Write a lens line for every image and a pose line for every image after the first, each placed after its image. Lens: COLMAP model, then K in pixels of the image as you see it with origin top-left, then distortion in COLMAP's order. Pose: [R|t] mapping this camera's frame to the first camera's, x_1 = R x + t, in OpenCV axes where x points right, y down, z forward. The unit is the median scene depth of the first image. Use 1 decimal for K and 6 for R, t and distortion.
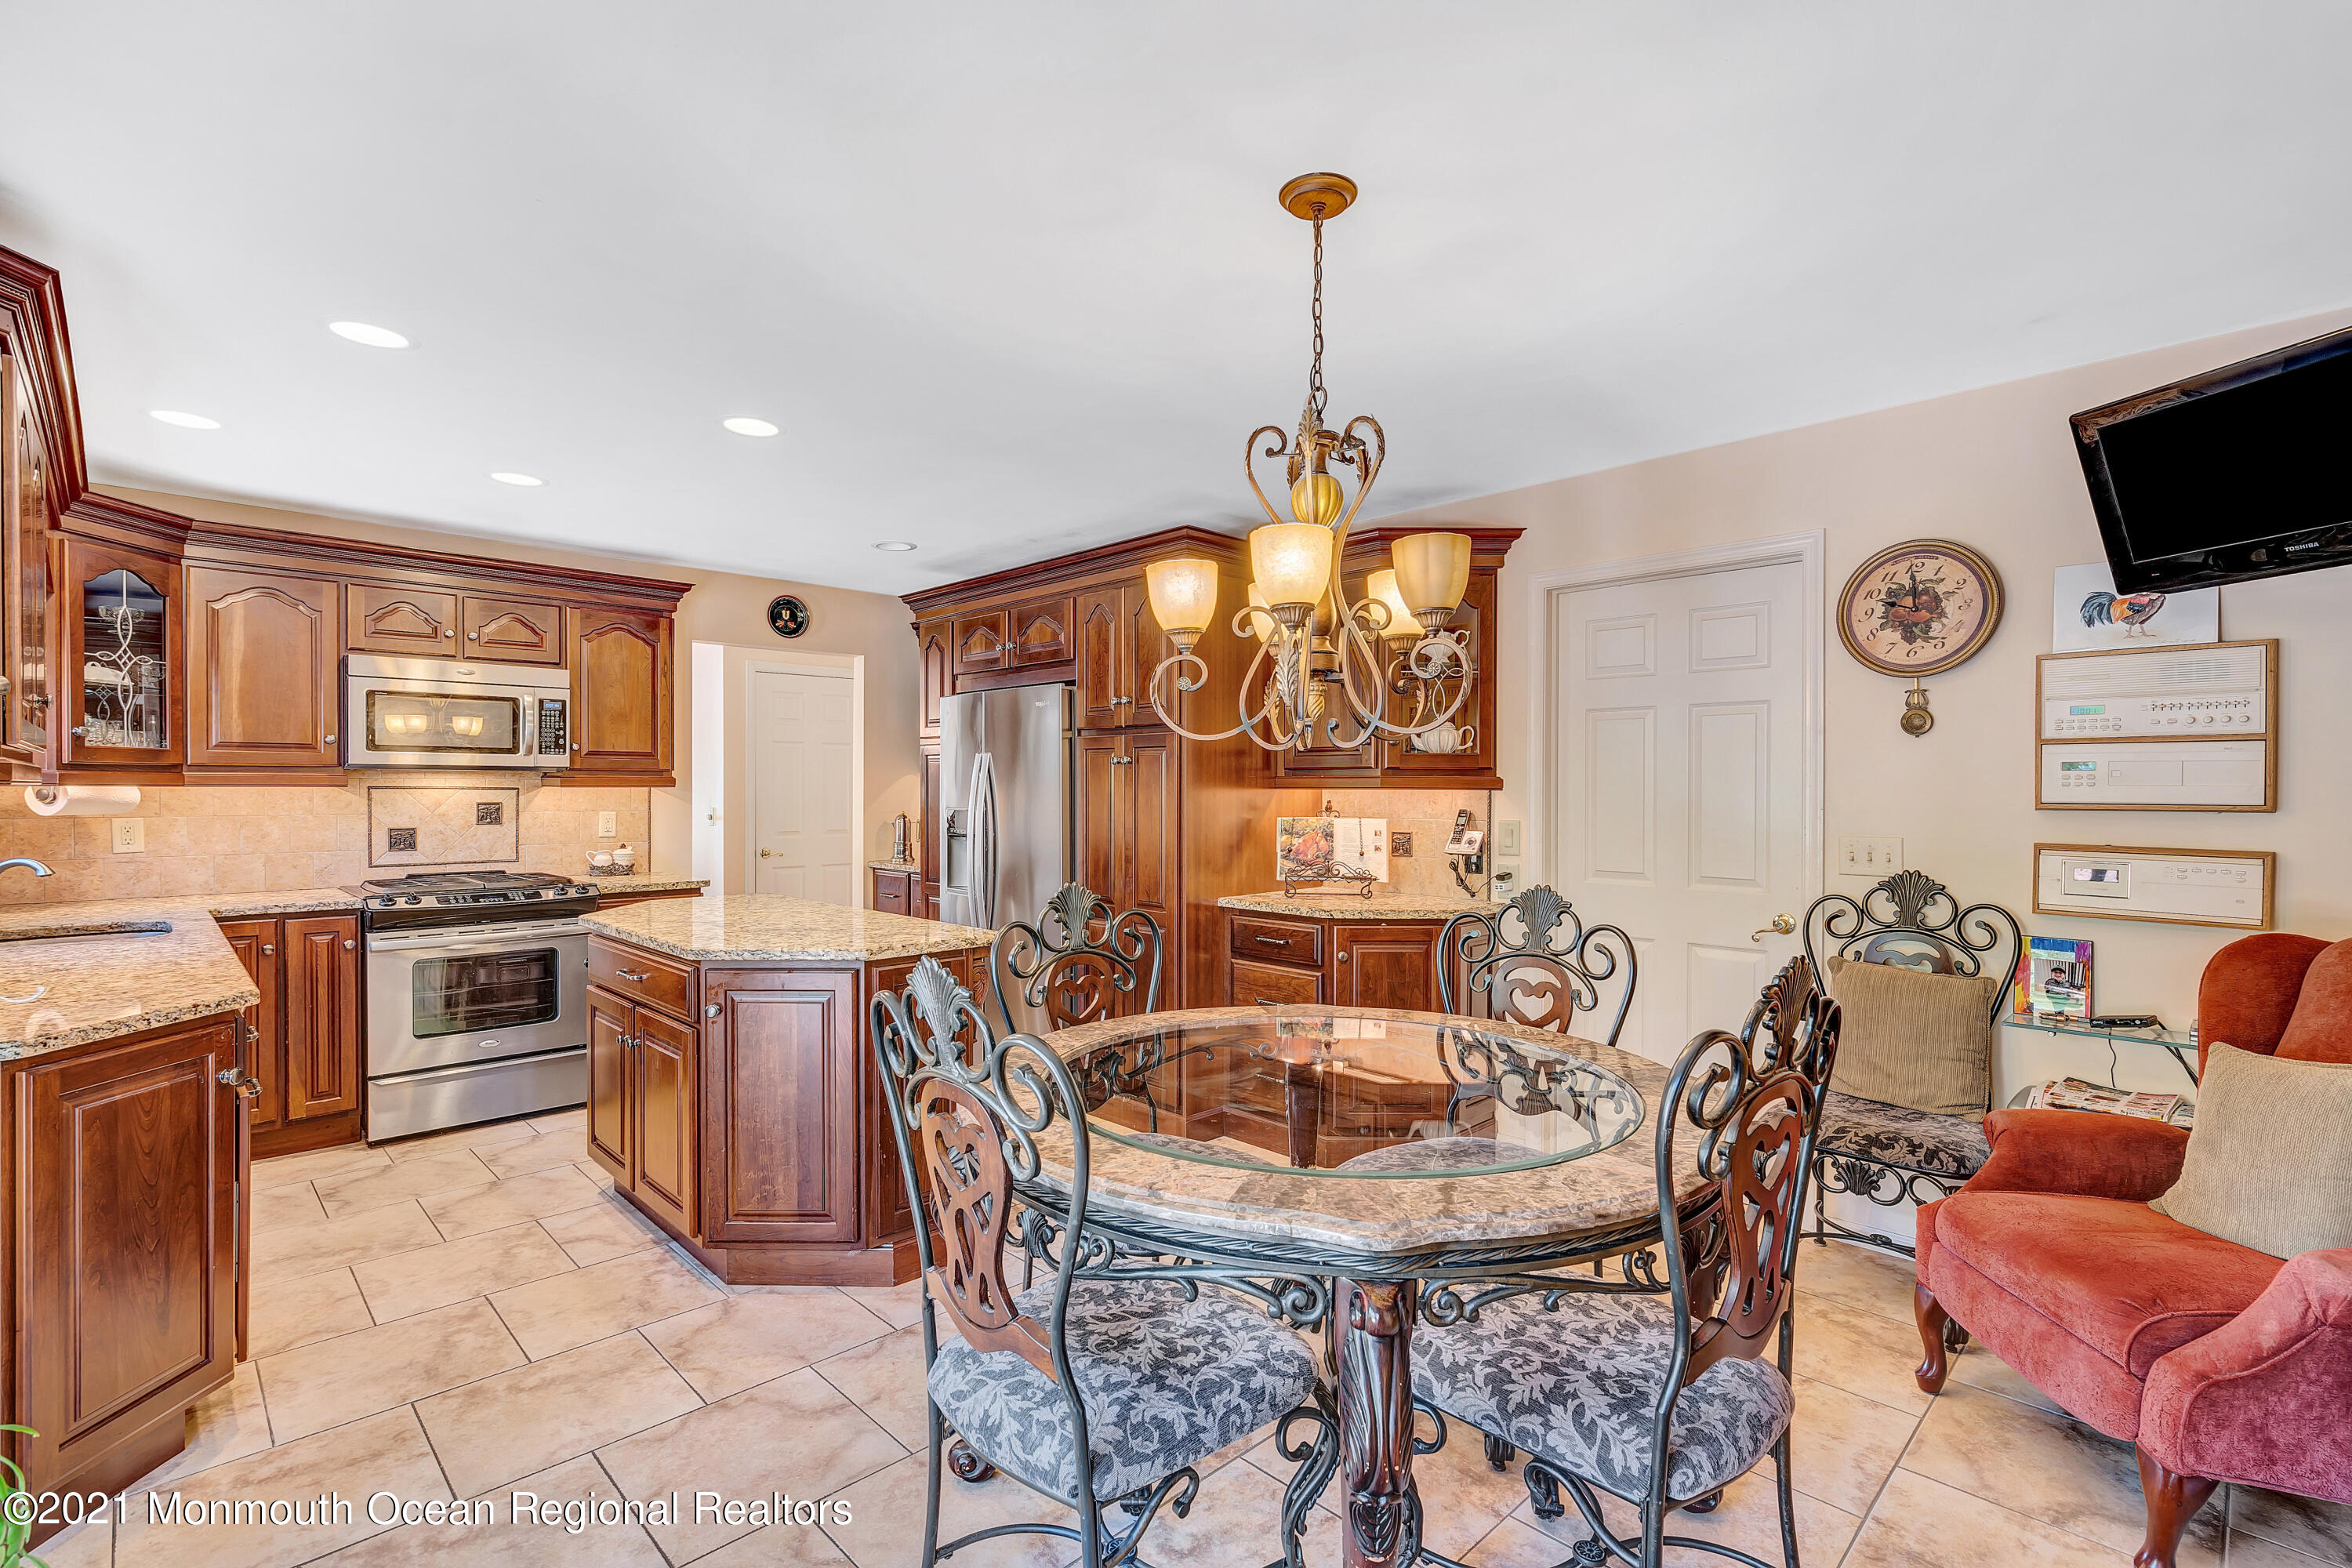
lens RADIAL K [[1079.8, 0, 1181.4], [0, 1079.8, 792.3], [0, 0, 1]] dist [-0.003340, 0.002928]
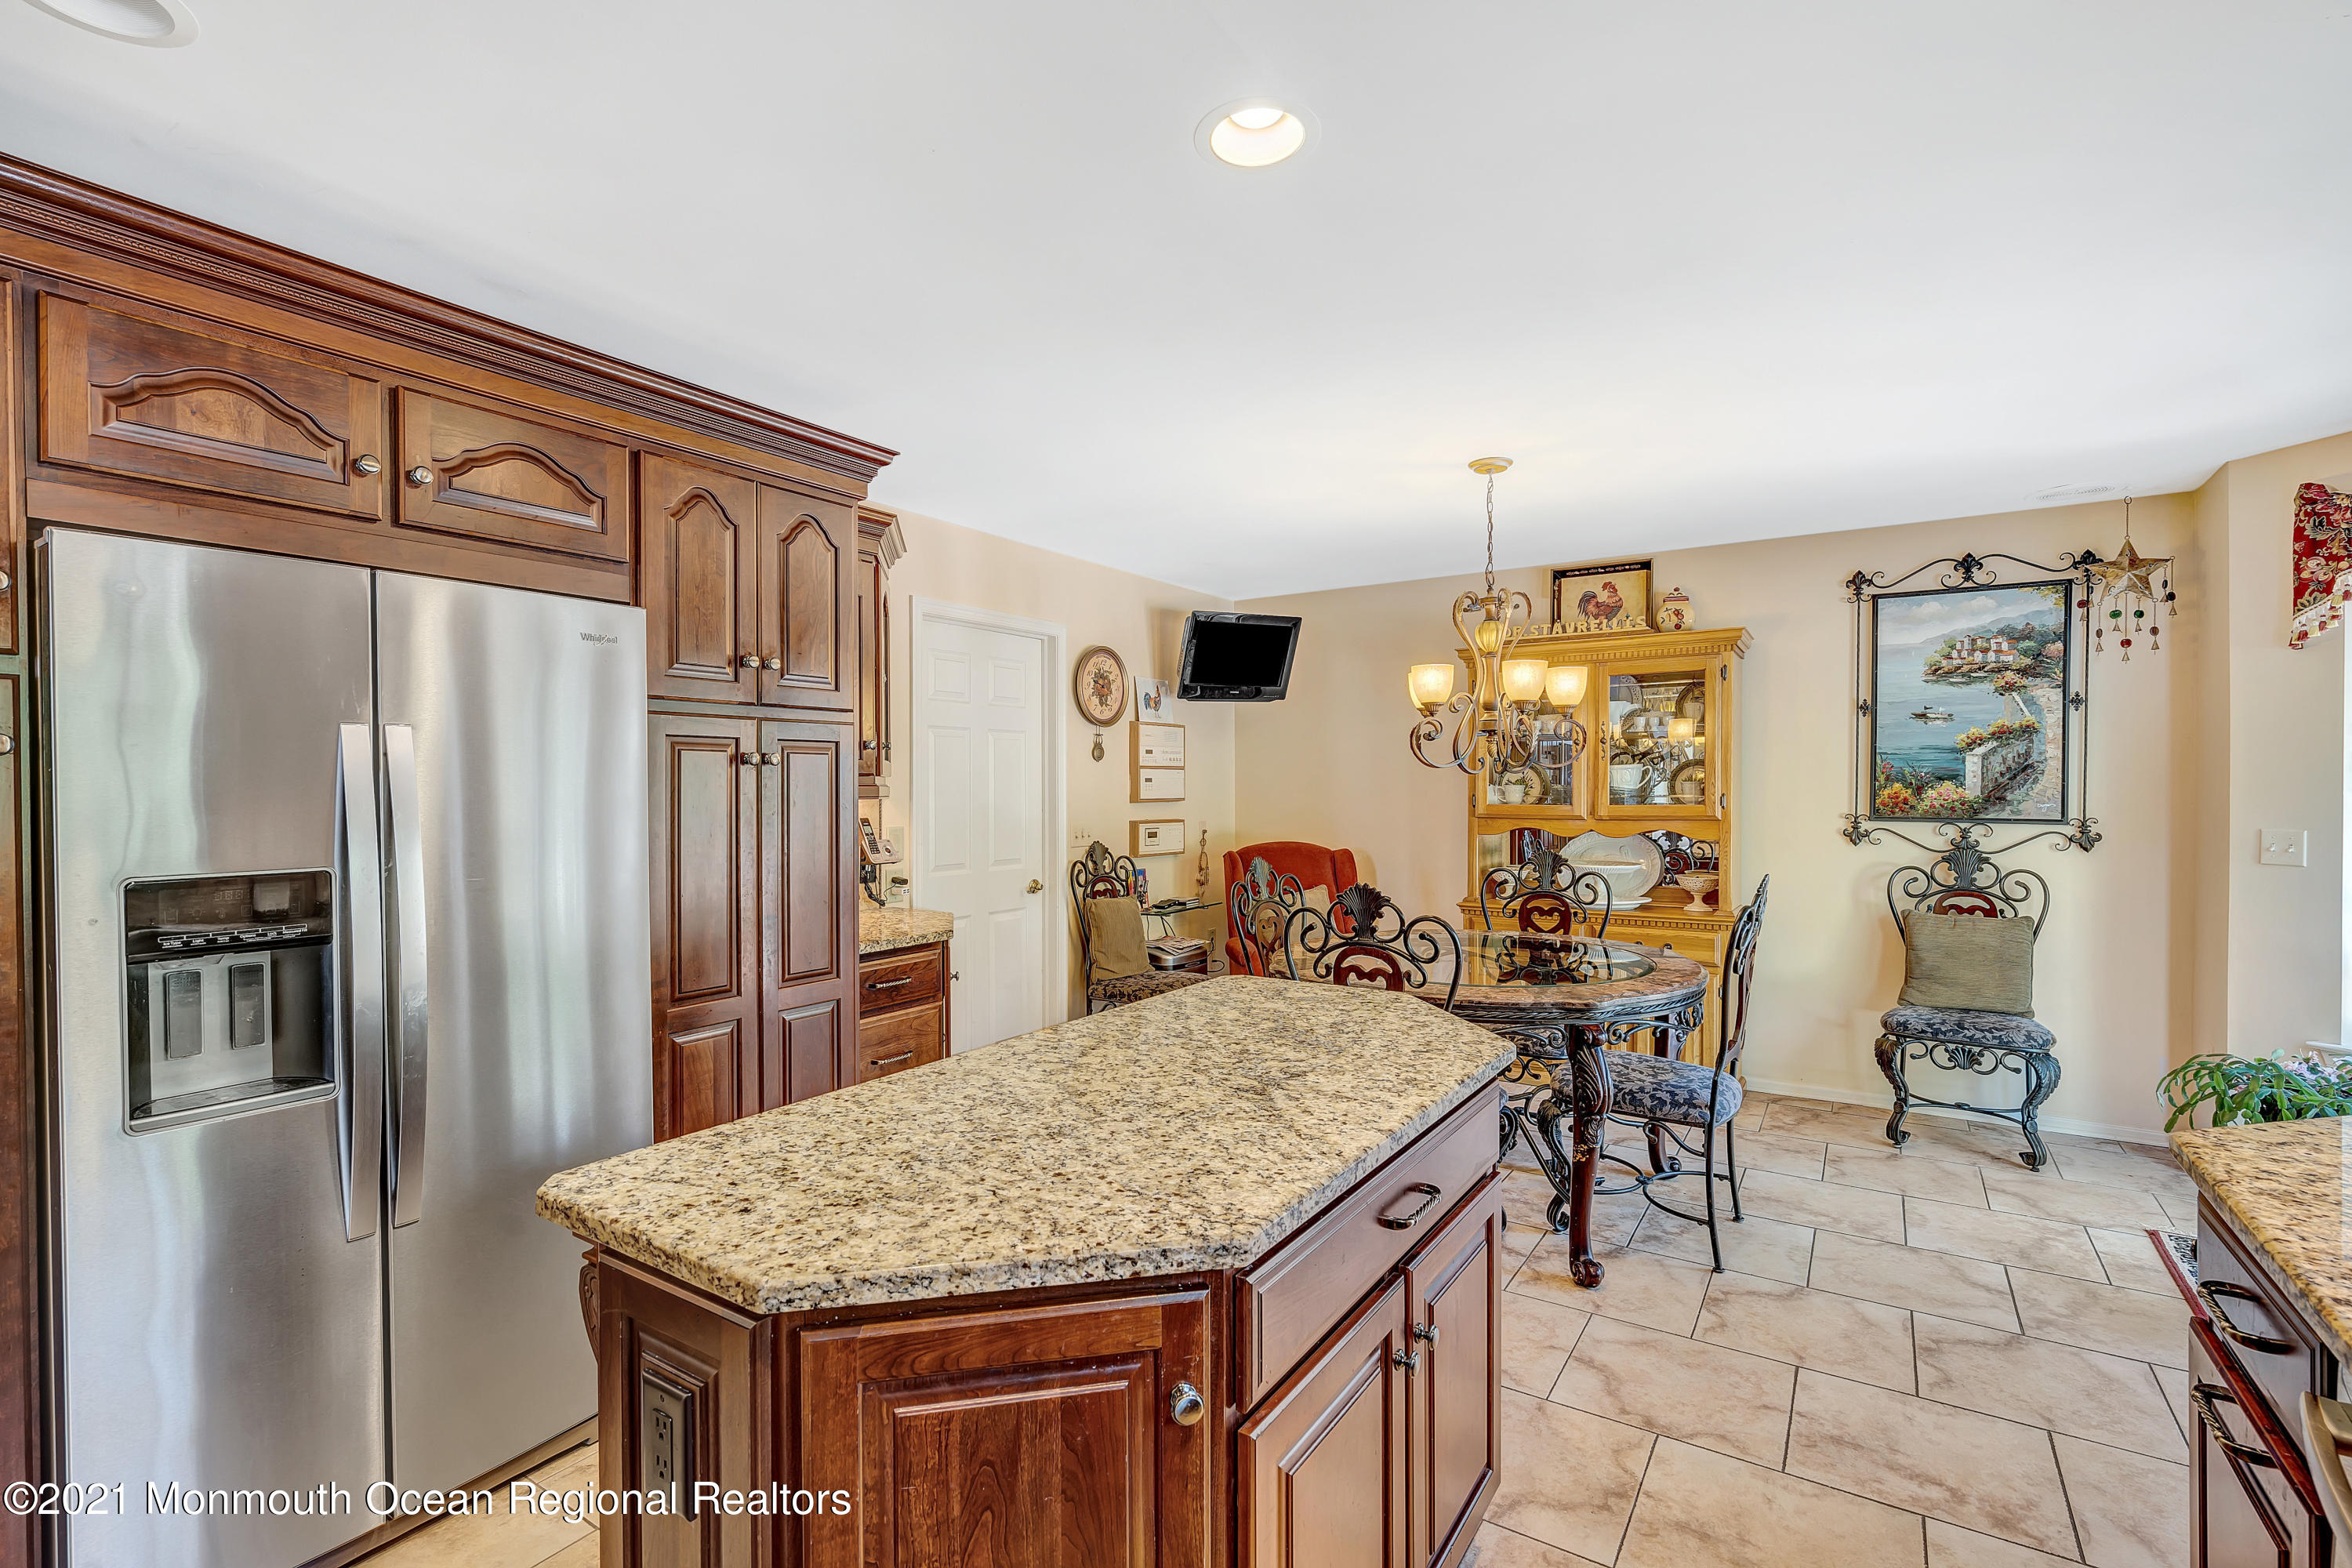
lens RADIAL K [[1079.8, 0, 1154.6], [0, 1079.8, 799.7], [0, 0, 1]] dist [-0.003340, 0.002928]
pose [[-0.202291, -0.014868, 0.979213, -0.744151], [0.009162, 0.999812, 0.017074, -0.015296], [-0.979283, 0.012426, -0.202117, 0.943110]]
